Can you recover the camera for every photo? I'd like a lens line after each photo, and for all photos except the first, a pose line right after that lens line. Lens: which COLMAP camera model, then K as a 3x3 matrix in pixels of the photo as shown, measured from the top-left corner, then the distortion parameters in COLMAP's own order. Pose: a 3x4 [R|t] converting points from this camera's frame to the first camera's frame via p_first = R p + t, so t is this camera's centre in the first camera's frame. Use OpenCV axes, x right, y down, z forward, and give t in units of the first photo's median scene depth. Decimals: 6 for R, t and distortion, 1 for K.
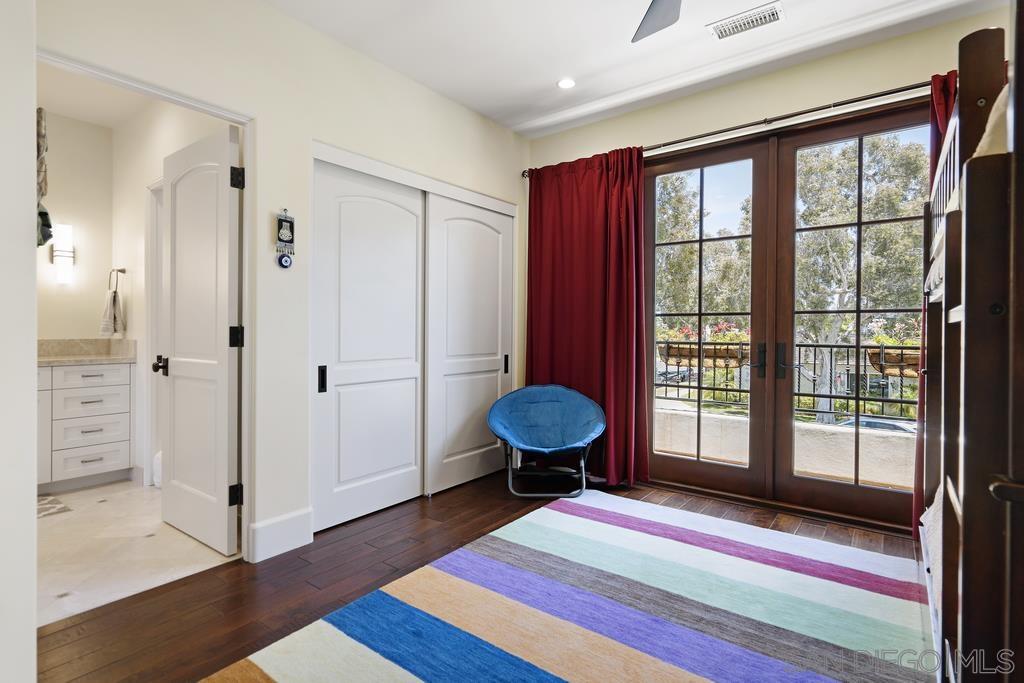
lens RADIAL K [[478.9, 0, 512.0], [0, 478.9, 341.5], [0, 0, 1]] dist [0.000217, -0.000006]
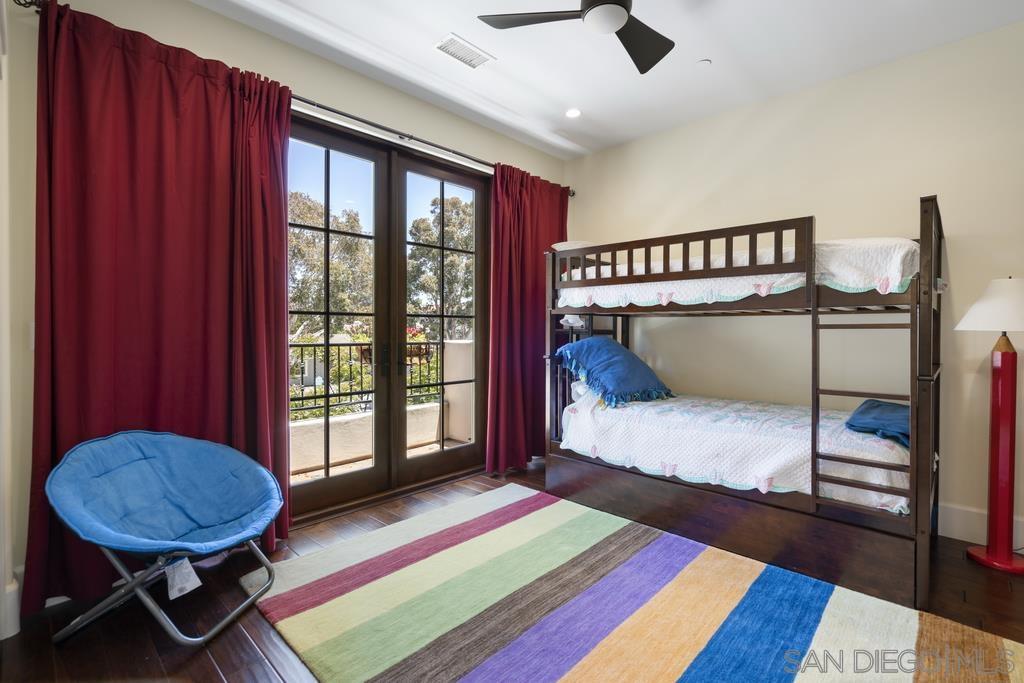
lens RADIAL K [[467.1, 0, 512.0], [0, 467.1, 341.5], [0, 0, 1]] dist [-0.002506, 0.001040]
pose [[0.139861, -0.028830, 0.989751, -0.469788], [0.021660, 0.999426, 0.026052, -0.022240], [-0.989934, 0.017795, 0.140405, 0.605013]]
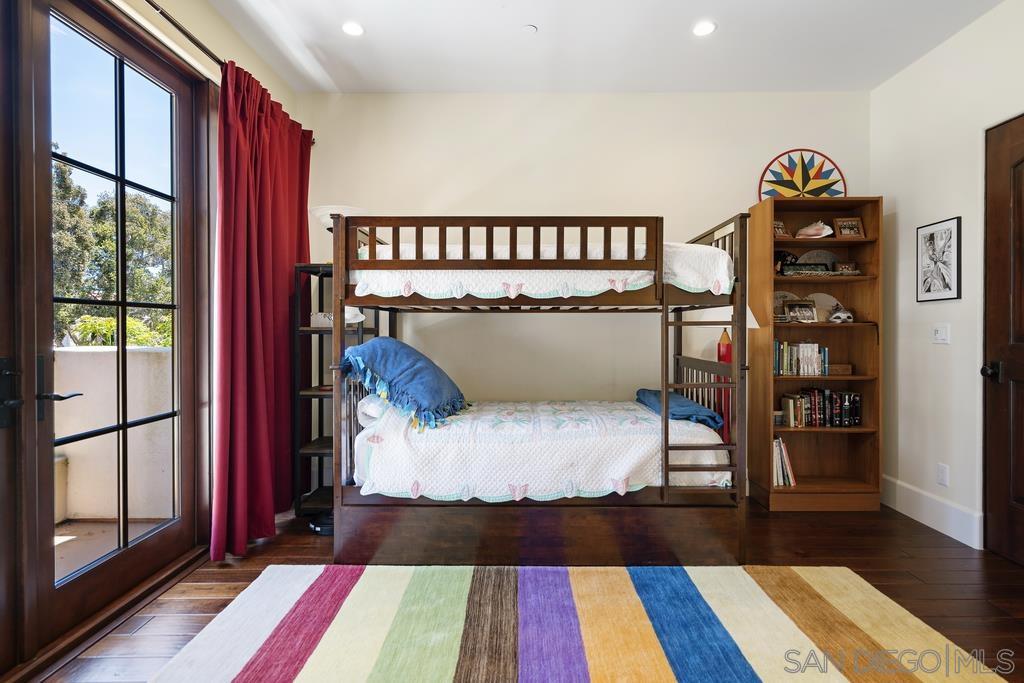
lens RADIAL K [[505.5, 0, 512.0], [0, 505.5, 341.5], [0, 0, 1]] dist [0.003368, 0.000034]
pose [[-0.577340, -0.025993, 0.816090, -0.216788], [0.018397, 0.998825, 0.044829, -0.028596], [-0.816296, 0.040895, -0.576184, 0.900107]]
